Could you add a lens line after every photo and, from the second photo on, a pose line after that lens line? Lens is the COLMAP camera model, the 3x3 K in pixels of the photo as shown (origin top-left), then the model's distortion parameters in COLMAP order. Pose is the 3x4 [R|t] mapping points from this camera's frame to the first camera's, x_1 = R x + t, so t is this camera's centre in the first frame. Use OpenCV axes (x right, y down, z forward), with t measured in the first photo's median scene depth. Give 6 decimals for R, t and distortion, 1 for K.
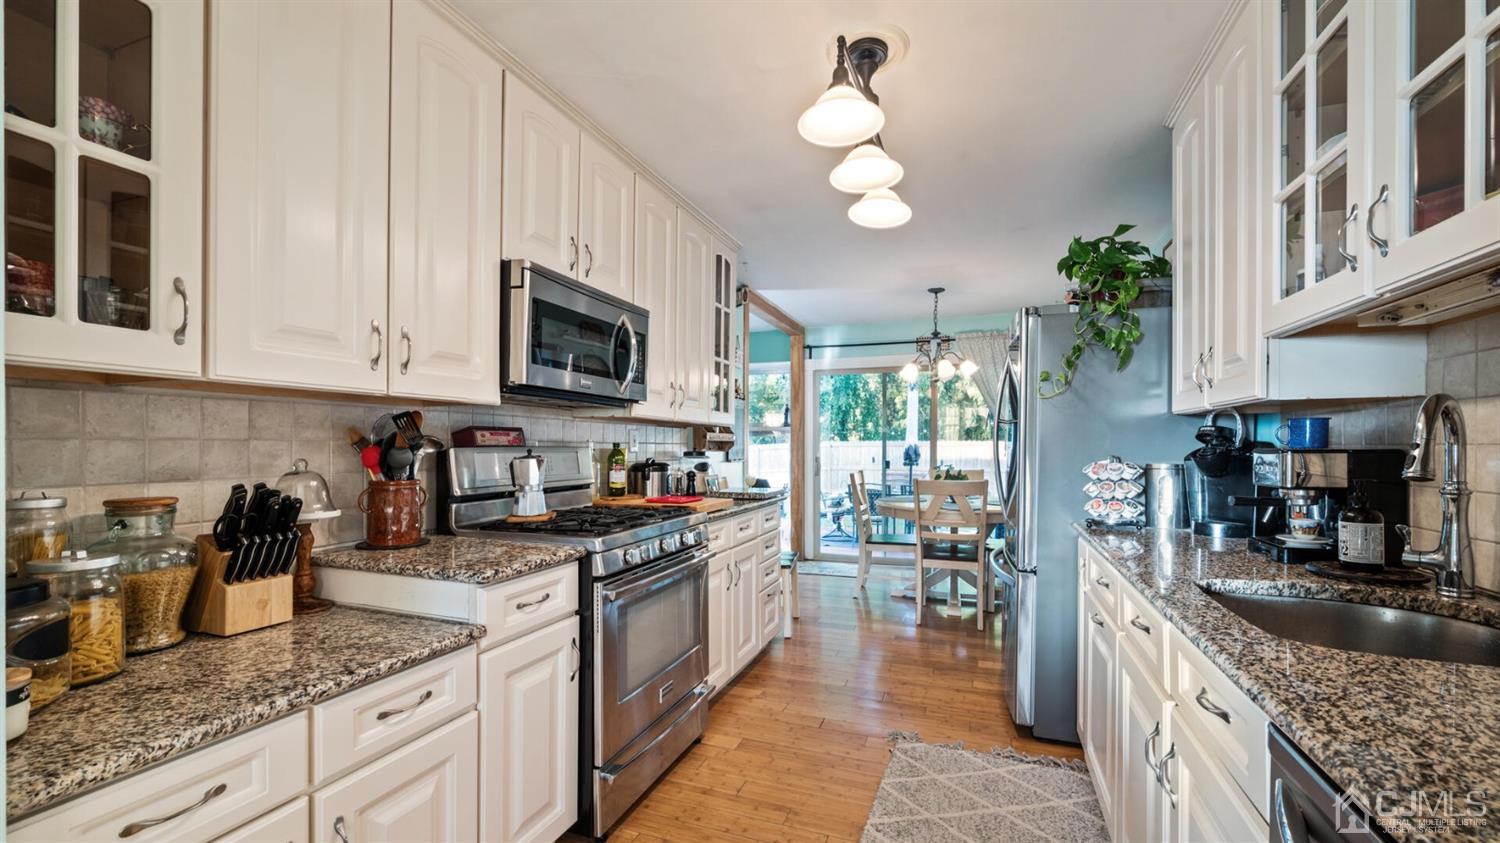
lens RADIAL K [[594.0, 0, 751.3], [0, 594.0, 447.1], [0, 0, 1]] dist [0.000277, -0.000026]
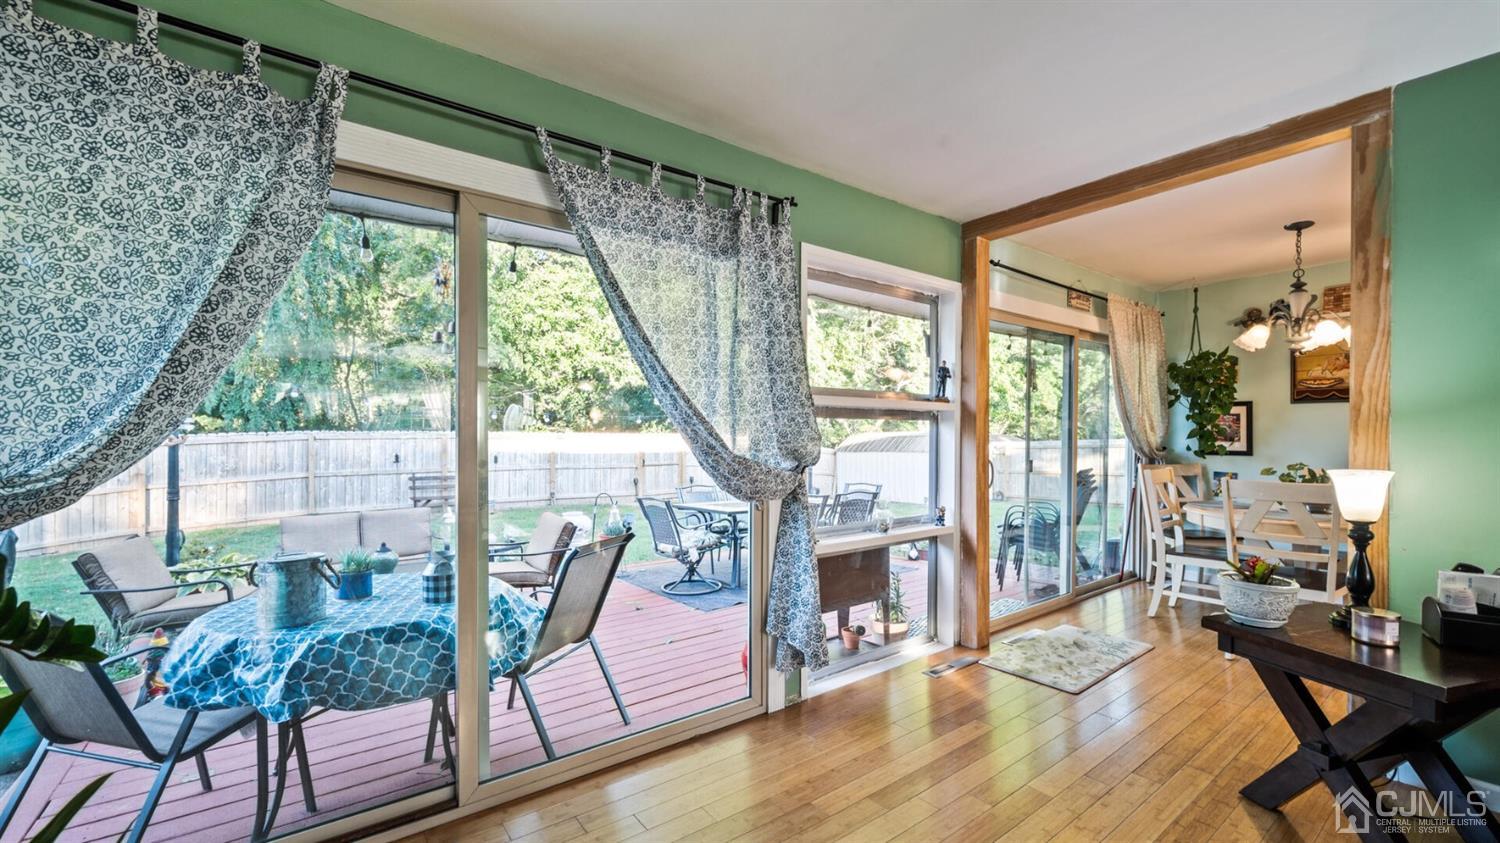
lens RADIAL K [[608.7, 0, 748.7], [0, 608.7, 437.0], [0, 0, 1]] dist [-0.001007, -0.000094]
pose [[0.529023, -0.004550, 0.848596, -1.378265], [0.005729, 0.999982, 0.001790, -0.016527], [-0.848588, 0.003915, 0.529039, 2.360136]]
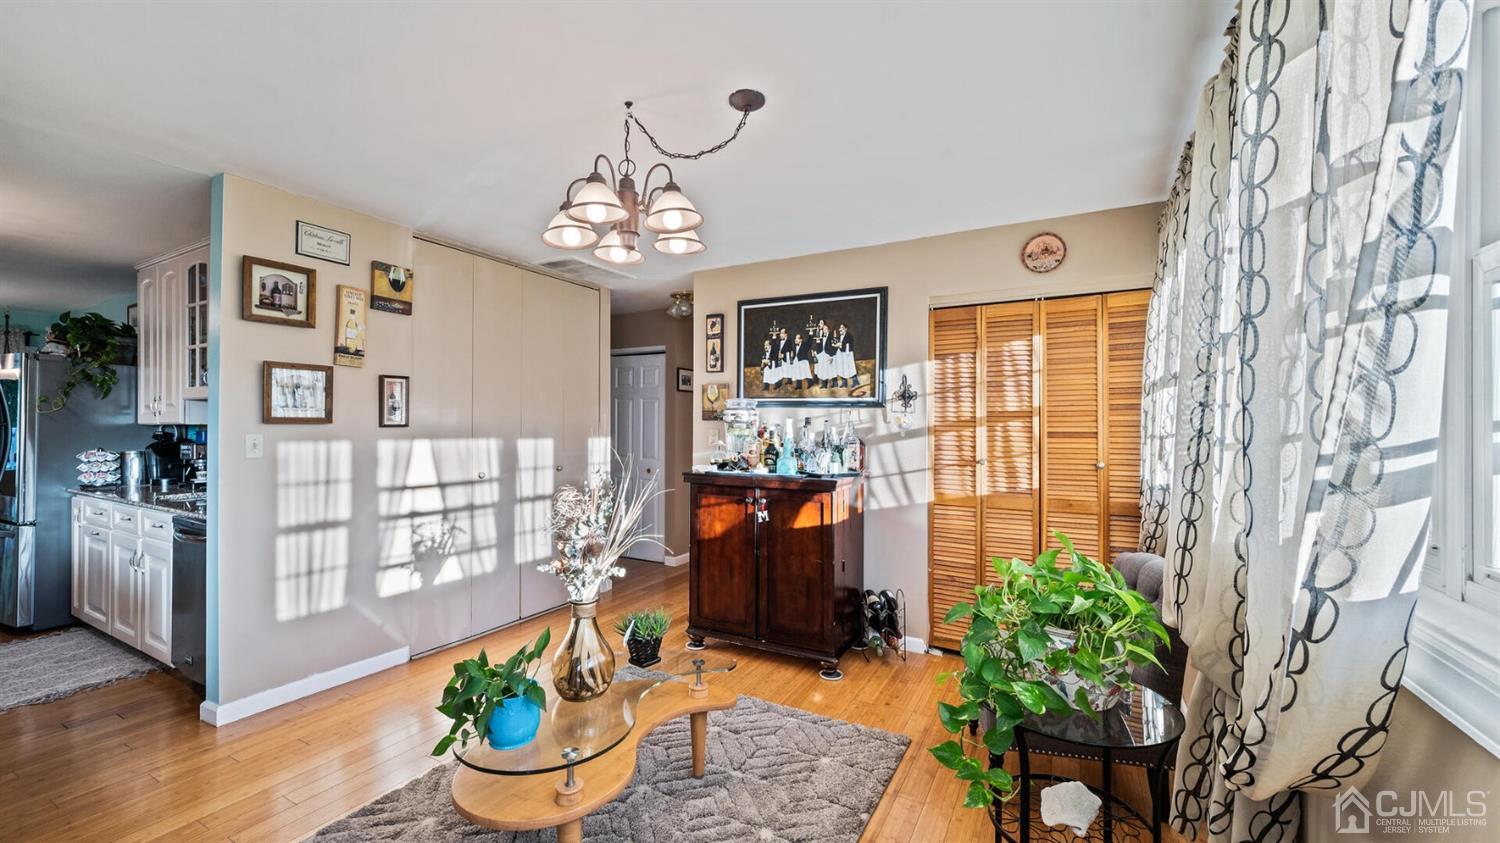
lens RADIAL K [[583.3, 0, 750.6], [0, 583.3, 426.7], [0, 0, 1]] dist [-0.000429, -0.000273]
pose [[0.136136, -0.003841, 0.990683, -0.782178], [0.003776, 0.999987, 0.003358, -0.042660], [-0.990683, 0.003283, 0.136148, -1.071464]]
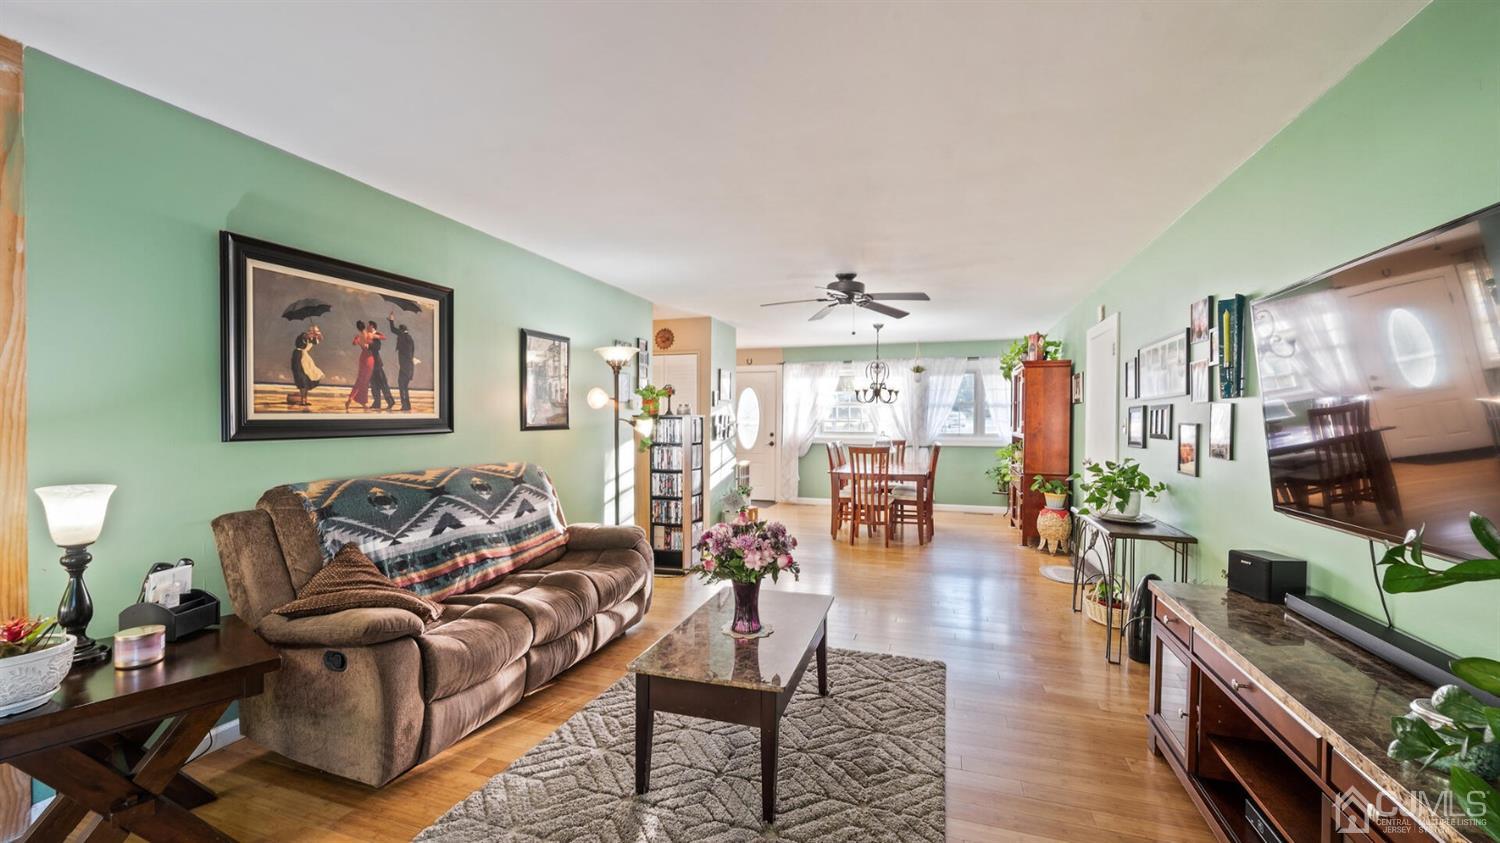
lens RADIAL K [[583.3, 0, 750.6], [0, 583.3, 426.7], [0, 0, 1]] dist [-0.000429, -0.000273]
pose [[-0.998677, -0.013134, -0.049717, -1.011575], [-0.013969, 0.999766, 0.016489, -0.060982], [0.049489, 0.017161, -0.998627, 2.832694]]
